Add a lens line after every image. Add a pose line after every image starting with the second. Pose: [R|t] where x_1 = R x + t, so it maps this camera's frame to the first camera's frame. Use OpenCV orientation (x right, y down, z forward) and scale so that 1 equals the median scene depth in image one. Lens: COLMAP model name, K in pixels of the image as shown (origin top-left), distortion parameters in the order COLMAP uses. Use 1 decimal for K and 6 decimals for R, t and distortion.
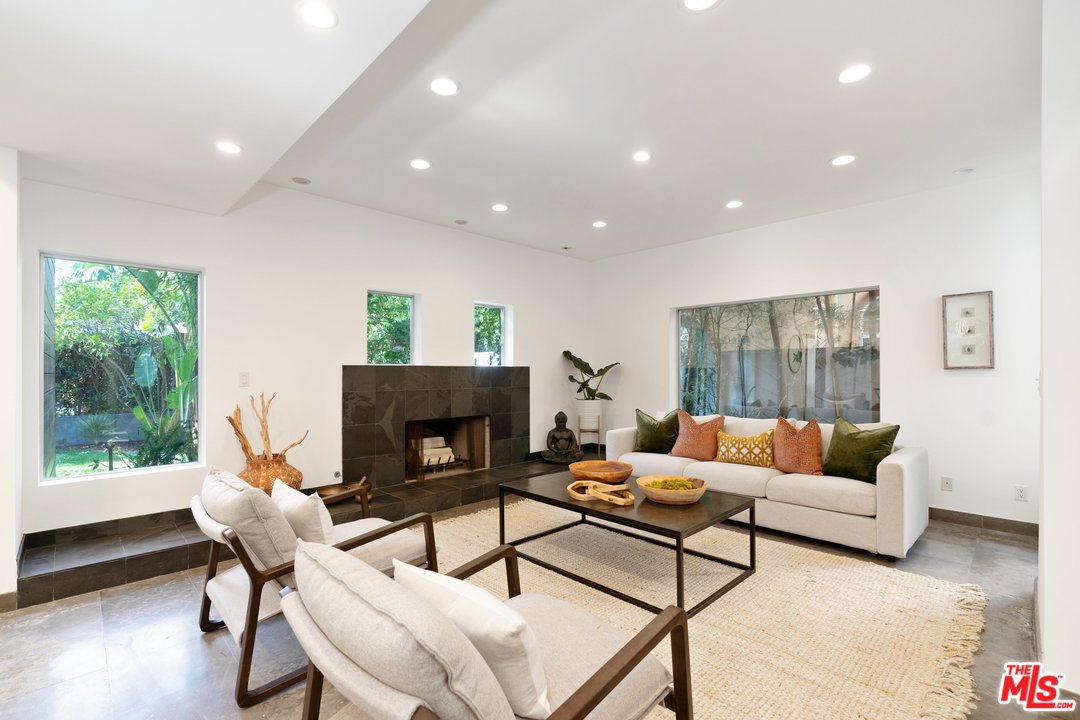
lens RADIAL K [[486.1, 0, 537.7], [0, 486.1, 366.9], [0, 0, 1]] dist [-0.002796, -0.000254]
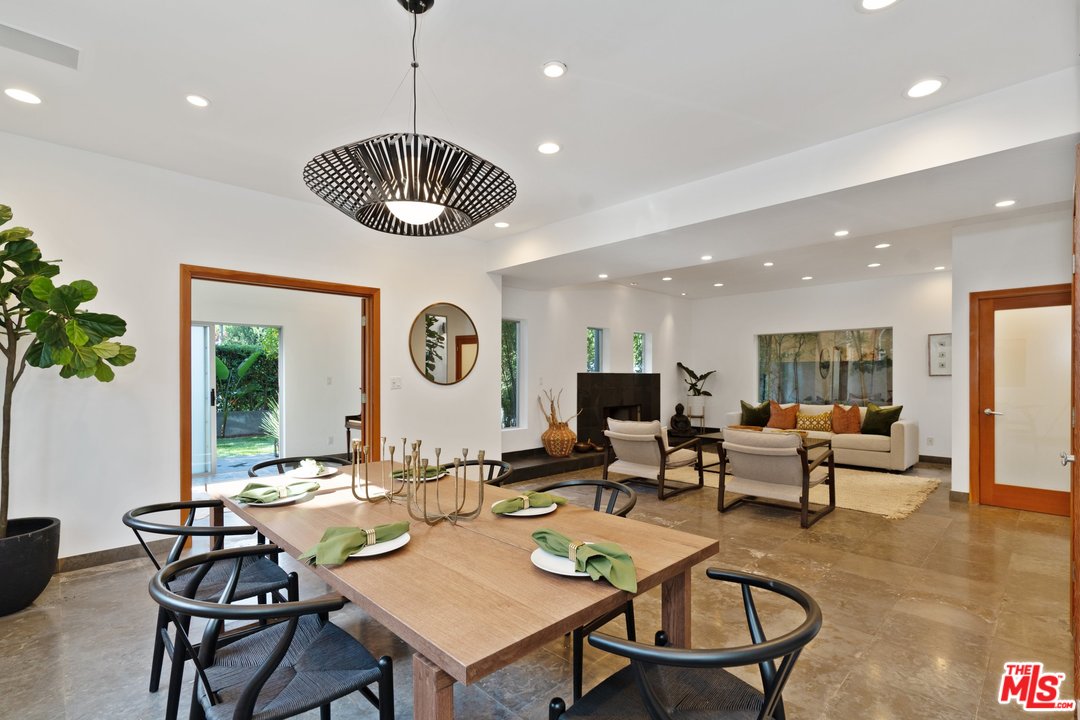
lens RADIAL K [[508.3, 0, 539.7], [0, 508.3, 371.8], [0, 0, 1]] dist [-0.000009, -0.000018]
pose [[0.999958, 0.002718, 0.008744, -0.488278], [-0.002730, 0.999995, 0.001454, -0.008092], [-0.008740, -0.001478, 0.999961, -0.687935]]
